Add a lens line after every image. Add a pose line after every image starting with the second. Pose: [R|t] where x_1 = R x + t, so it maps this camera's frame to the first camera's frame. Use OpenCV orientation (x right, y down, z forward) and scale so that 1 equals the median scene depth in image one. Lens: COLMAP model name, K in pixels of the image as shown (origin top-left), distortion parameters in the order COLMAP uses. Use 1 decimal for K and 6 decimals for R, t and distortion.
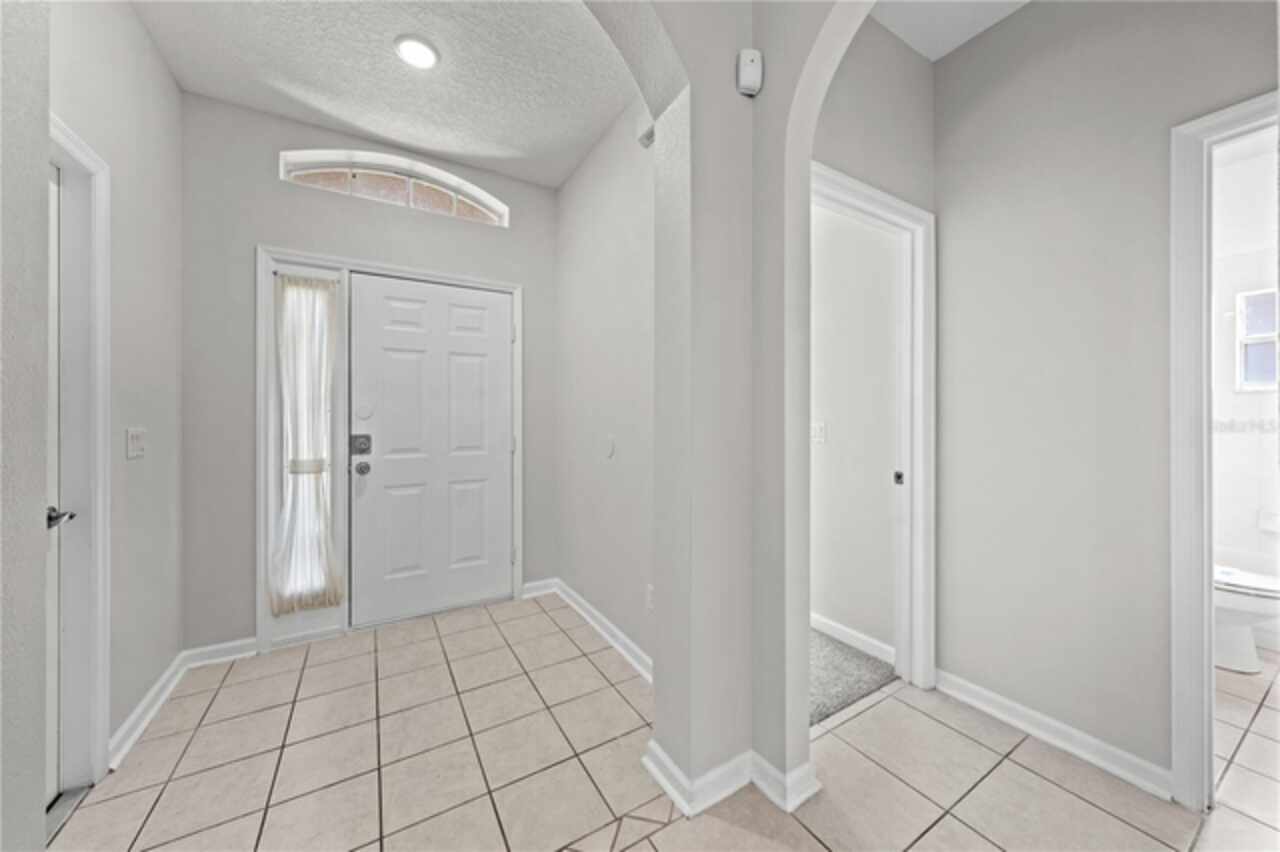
lens RADIAL K [[448.6, 0, 645.8], [0, 448.6, 412.1], [0, 0, 1]] dist [0.001291, 0.000066]
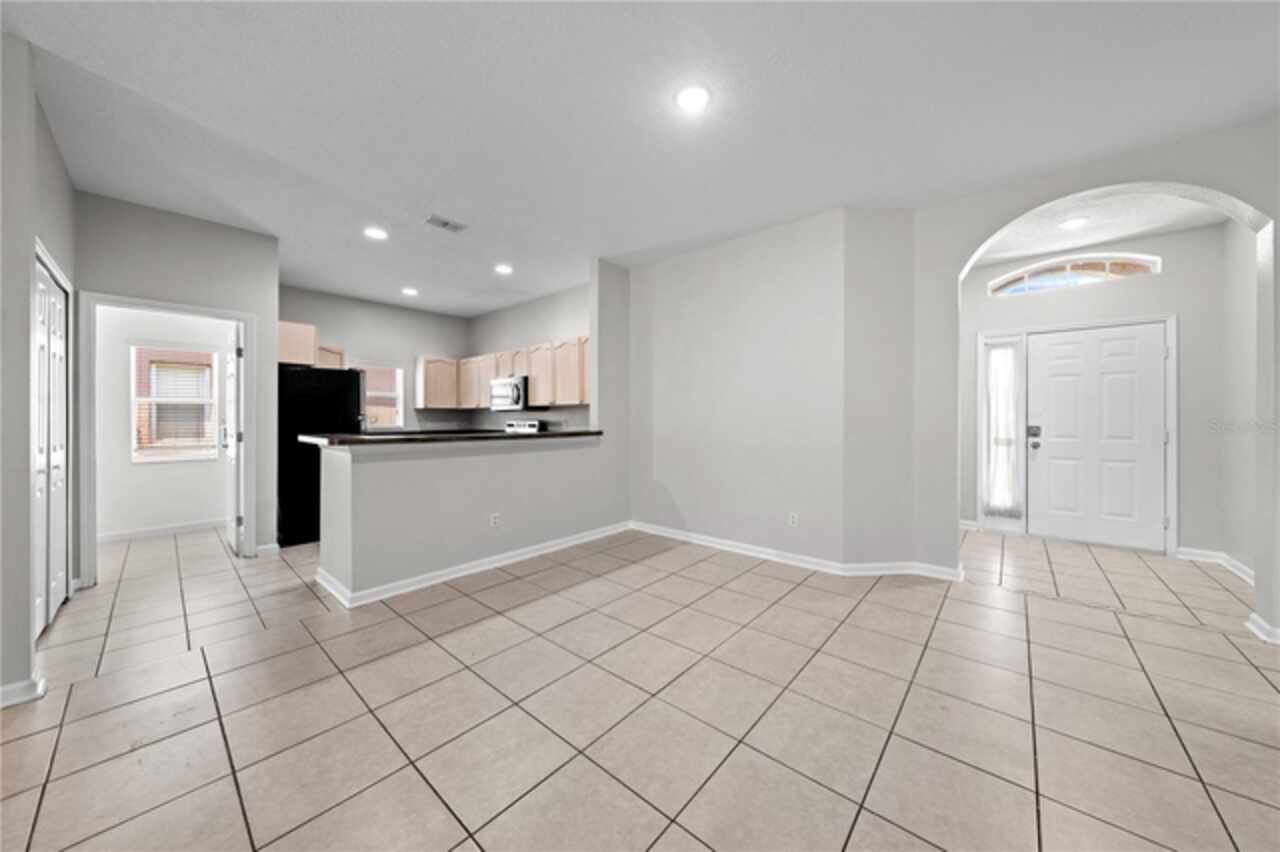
lens RADIAL K [[436.9, 0, 642.2], [0, 436.9, 421.2], [0, 0, 1]] dist [0.000117, 0.000194]
pose [[0.279698, 0.003635, -0.960081, 0.585661], [0.001859, 0.999989, 0.004328, 0.021046], [0.960086, -0.002995, 0.279688, -0.963345]]
